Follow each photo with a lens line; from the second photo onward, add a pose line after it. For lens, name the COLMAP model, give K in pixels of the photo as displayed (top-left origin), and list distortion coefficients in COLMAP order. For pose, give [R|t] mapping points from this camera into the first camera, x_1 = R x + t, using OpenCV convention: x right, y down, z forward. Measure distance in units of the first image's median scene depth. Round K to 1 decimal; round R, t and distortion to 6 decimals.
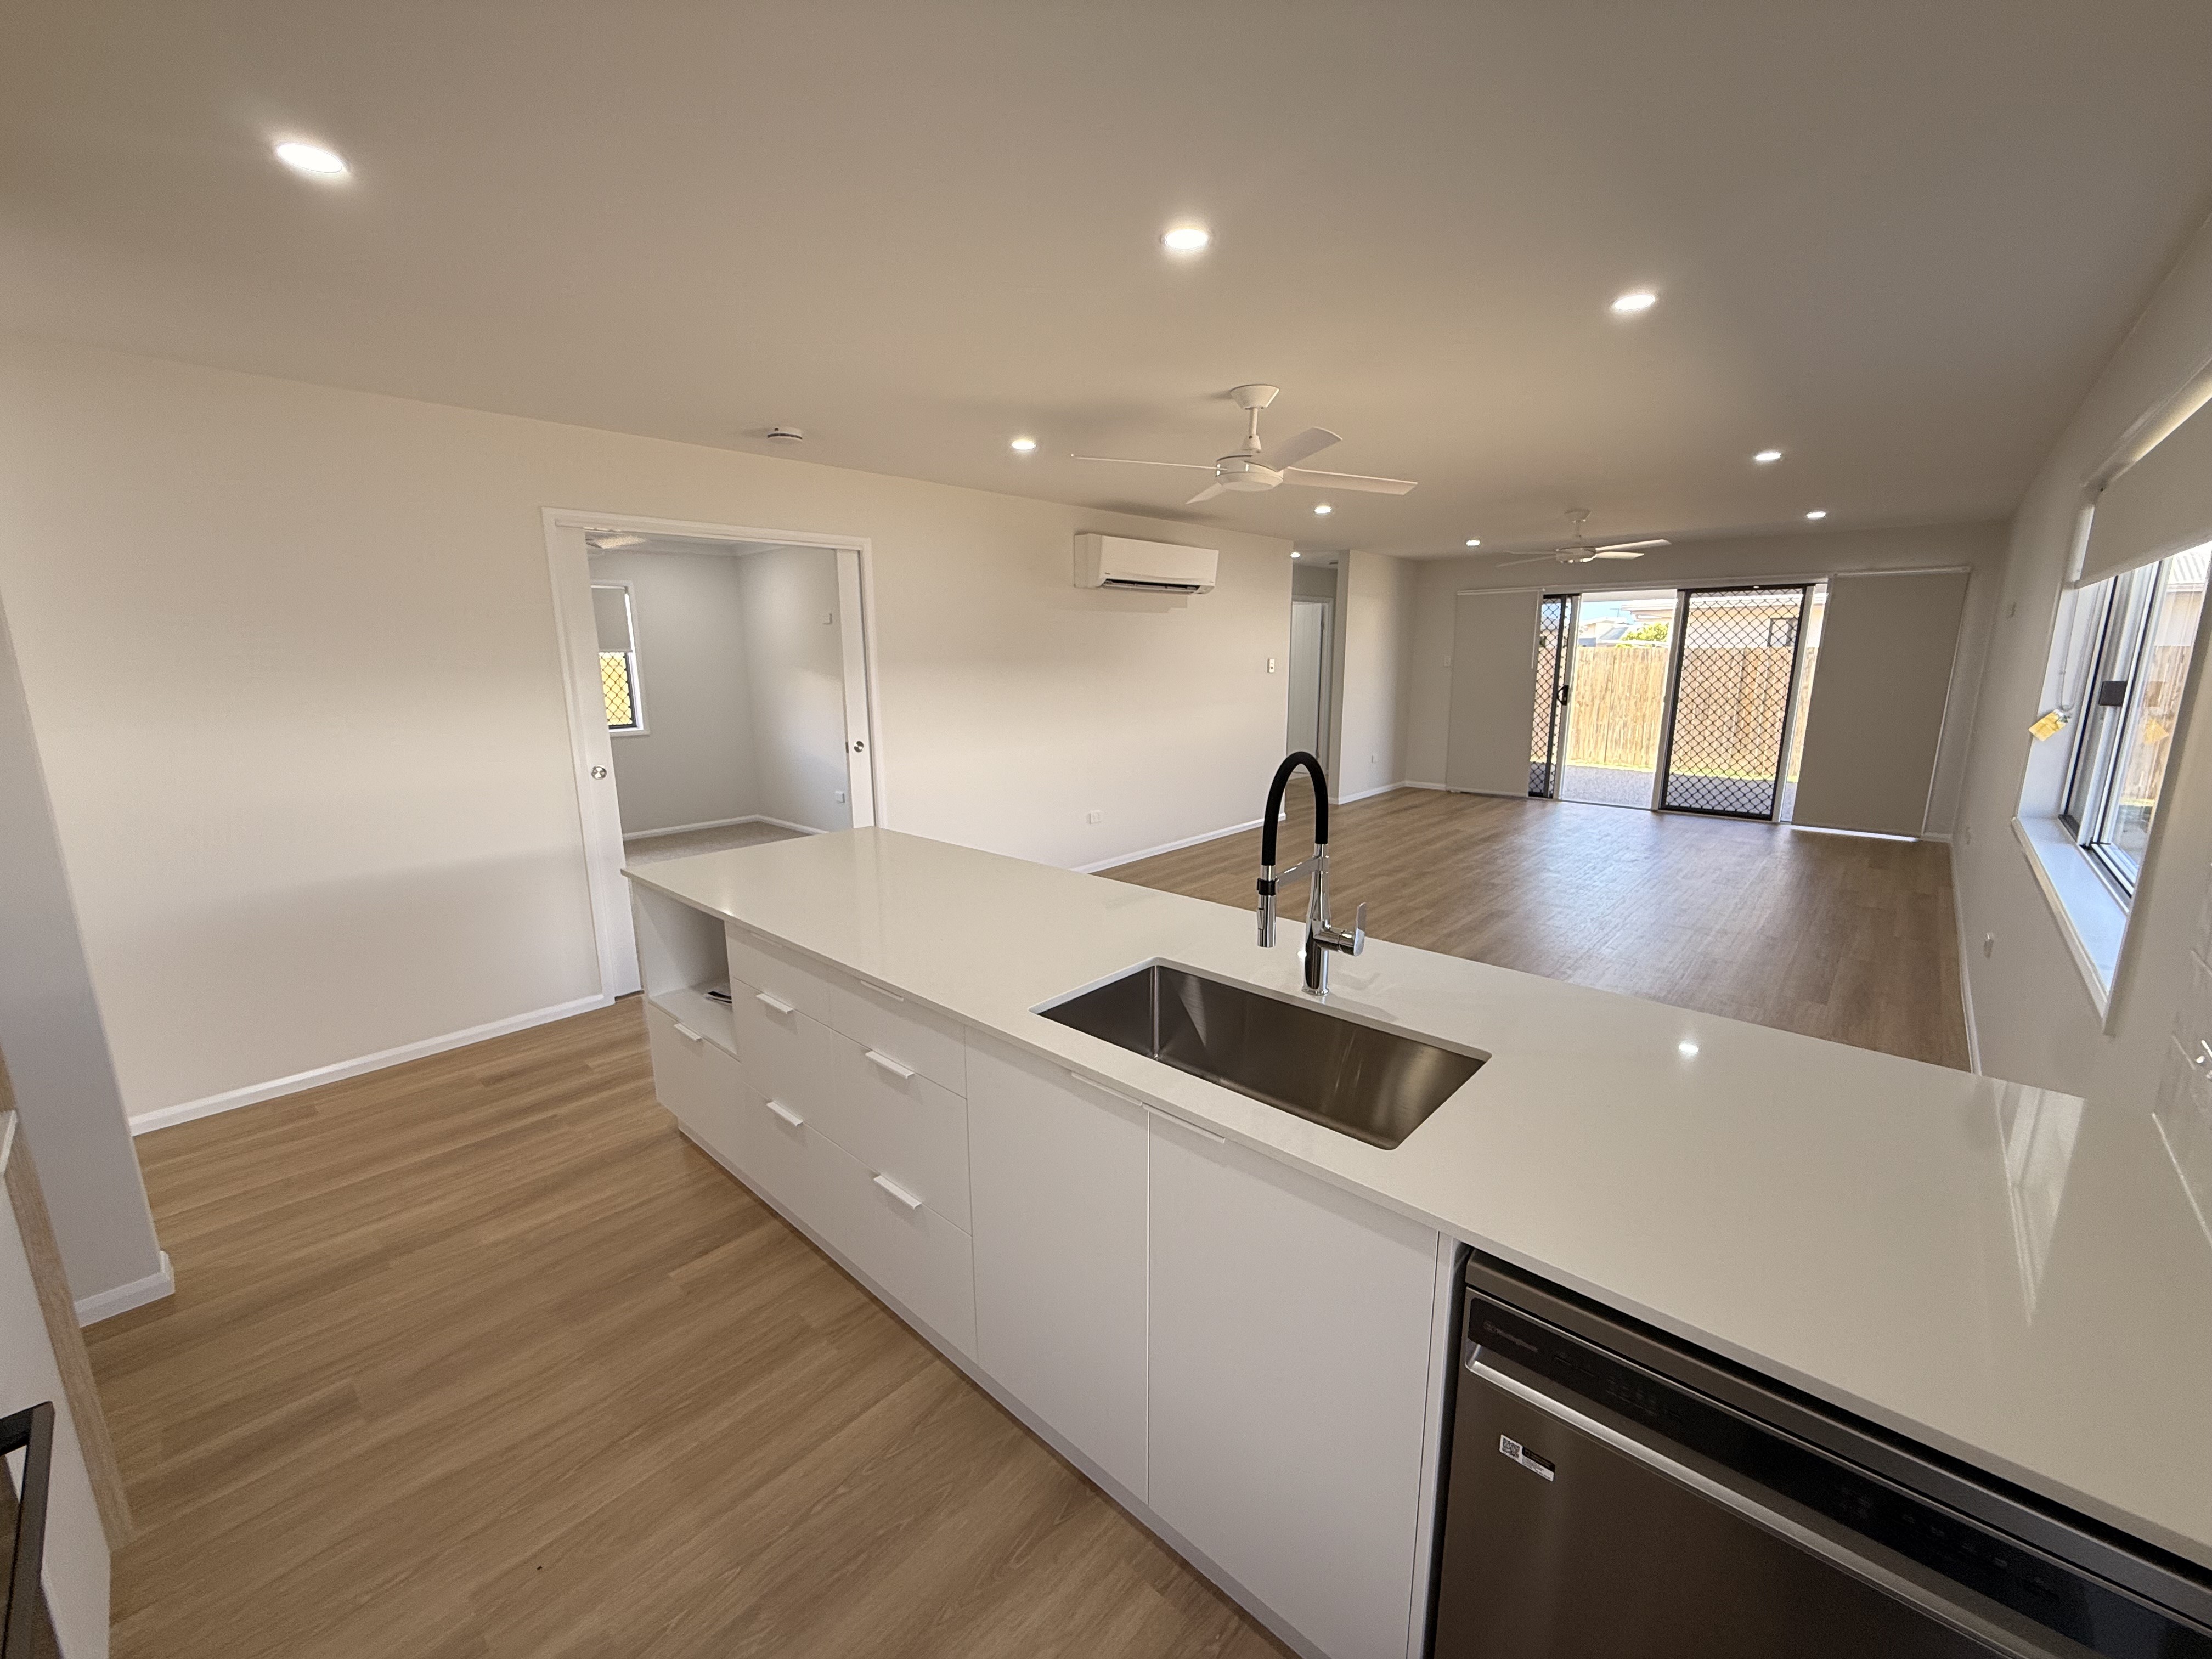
lens RADIAL K [[883.8, 0, 1104.7], [0, 883.8, 830.7], [0, 0, 1]] dist [0.003469, -0.000832]
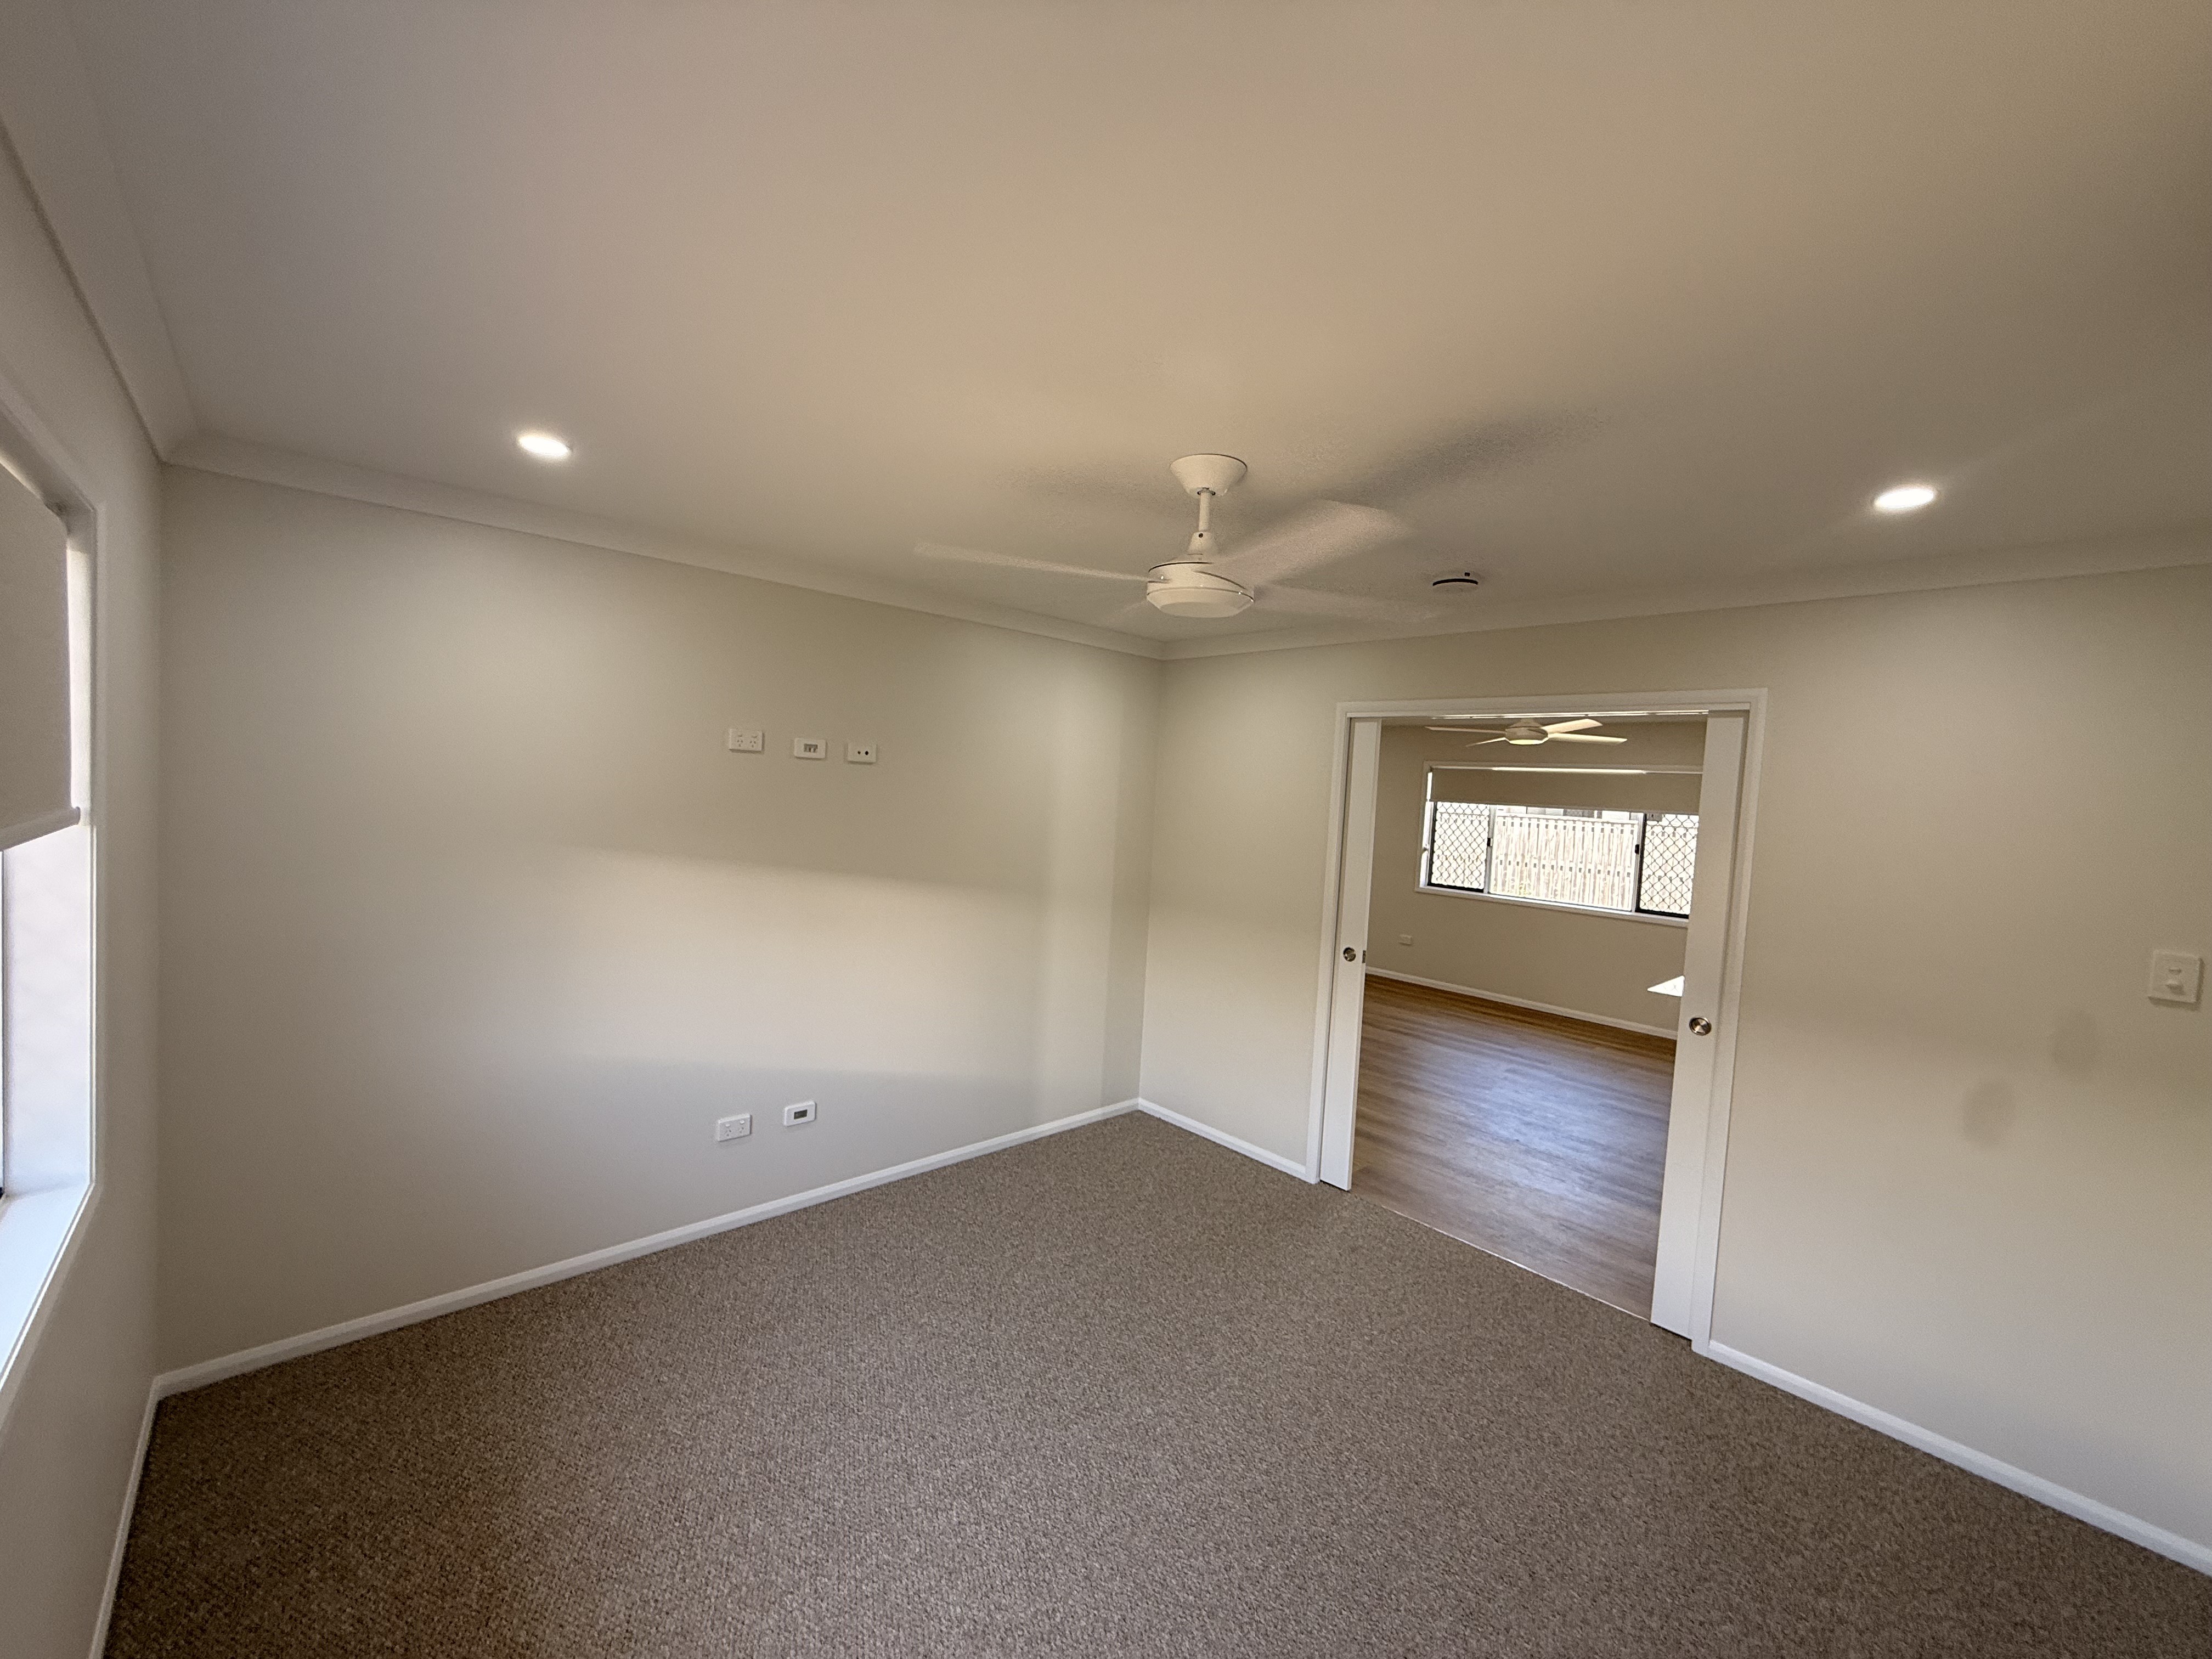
lens RADIAL K [[883.8, 0, 1098.1], [0, 883.8, 825.6], [0, 0, 1]] dist [0.003469, -0.000832]
pose [[0.094181, -0.033430, 0.994994, -0.722194], [0.145757, 0.989129, 0.019437, -0.171499], [-0.984827, 0.143197, 0.098030, 0.745258]]
